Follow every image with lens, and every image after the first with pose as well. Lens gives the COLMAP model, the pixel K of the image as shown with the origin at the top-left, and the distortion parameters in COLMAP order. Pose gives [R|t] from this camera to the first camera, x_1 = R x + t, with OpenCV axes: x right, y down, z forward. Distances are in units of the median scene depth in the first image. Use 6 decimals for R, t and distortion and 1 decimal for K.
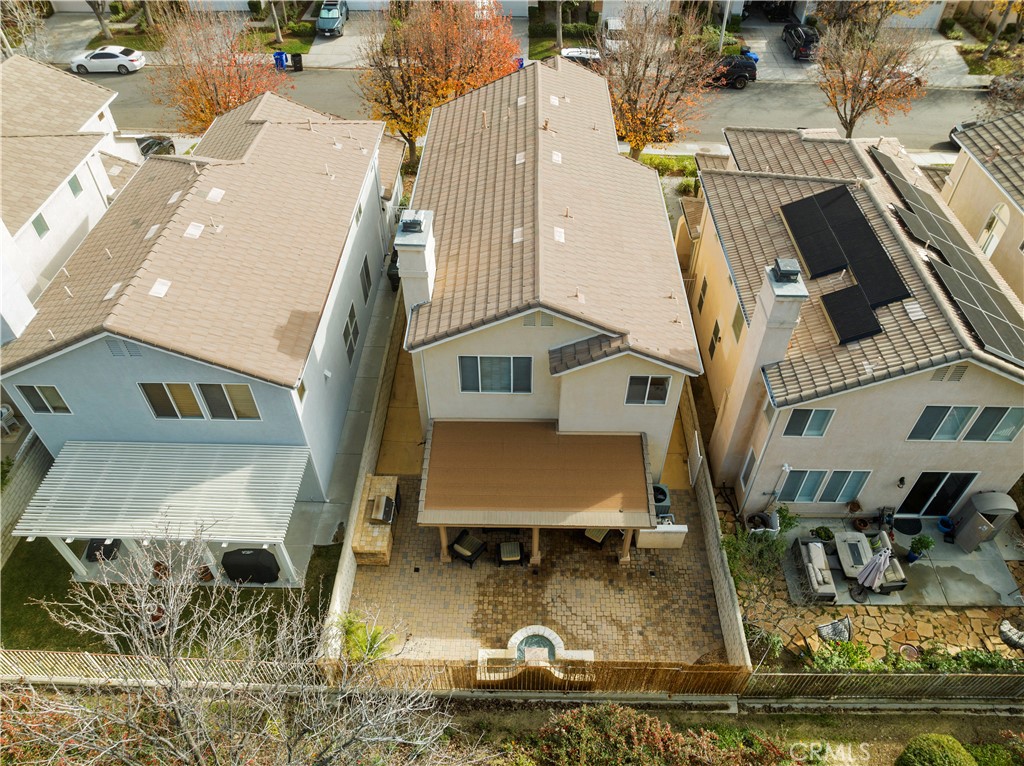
lens RADIAL K [[718.7, 0, 512.7], [0, 718.7, 378.5], [0, 0, 1]] dist [-0.033585, 0.002629]
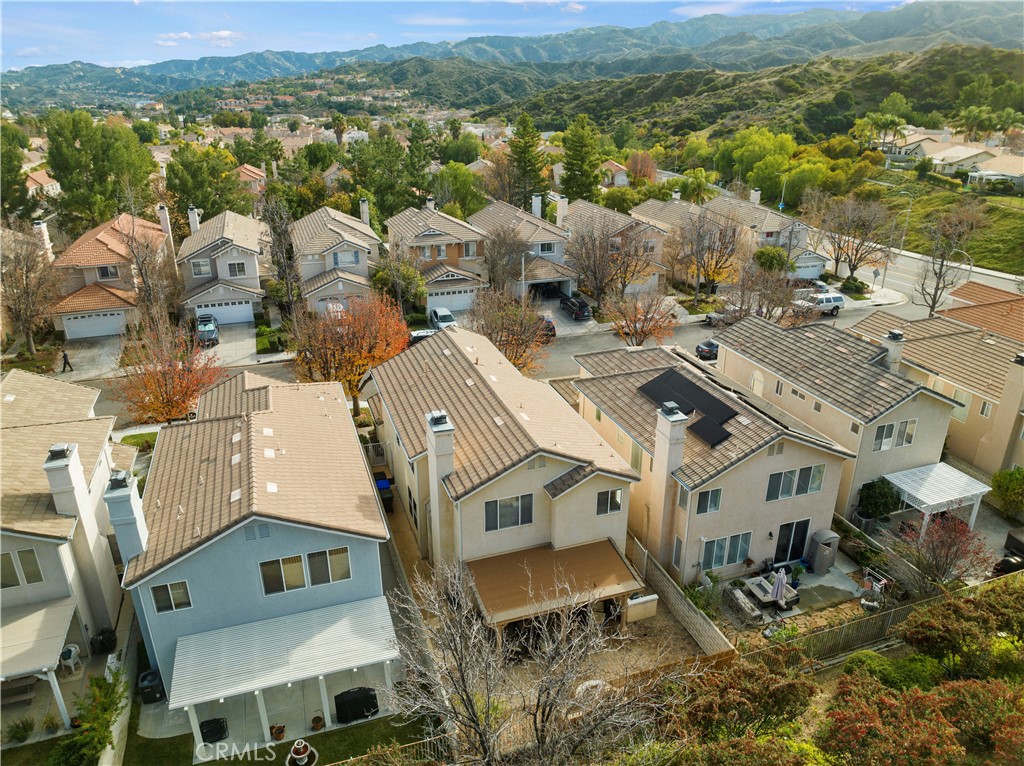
lens RADIAL K [[718.7, 0, 510.3], [0, 718.7, 380.2], [0, 0, 1]] dist [-0.033585, 0.002629]
pose [[0.939276, -0.130822, 0.317248, -0.432160], [0.241512, 0.908774, -0.340297, 0.237242], [-0.243789, 0.396252, 0.885184, -0.360461]]
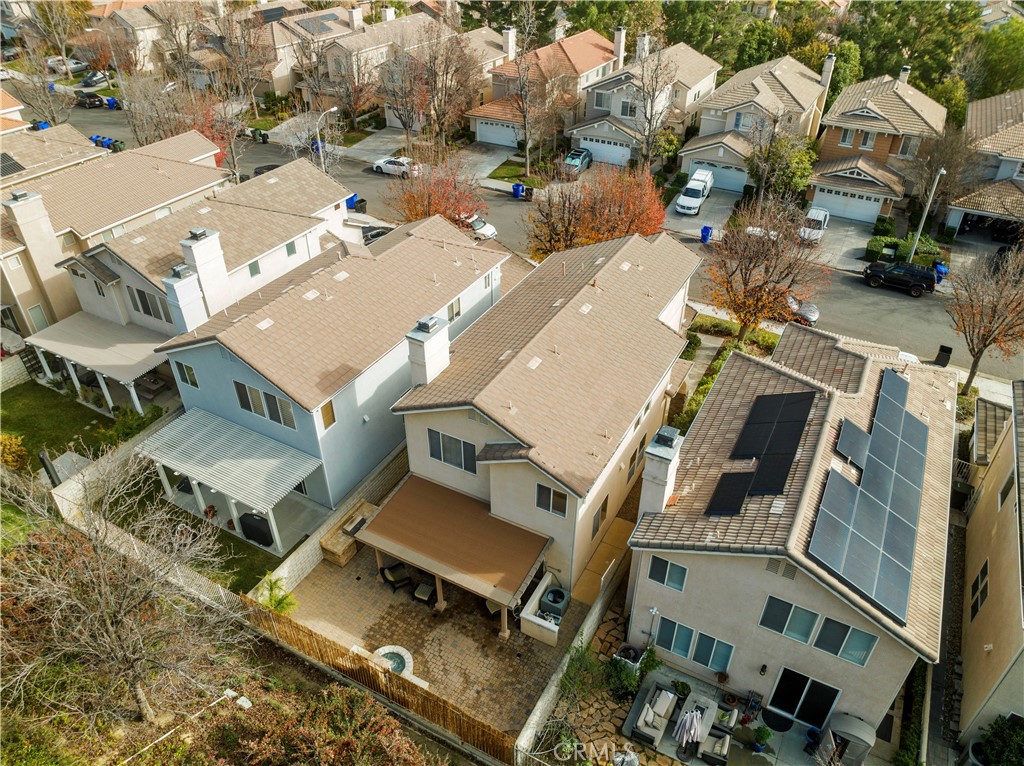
lens RADIAL K [[718.7, 0, 517.1], [0, 718.7, 379.8], [0, 0, 1]] dist [-0.033585, 0.002629]
pose [[0.890772, 0.267539, -0.367352, 0.513300], [-0.324202, 0.940567, -0.101133, -0.033406], [0.318462, 0.209182, 0.924567, -0.182570]]
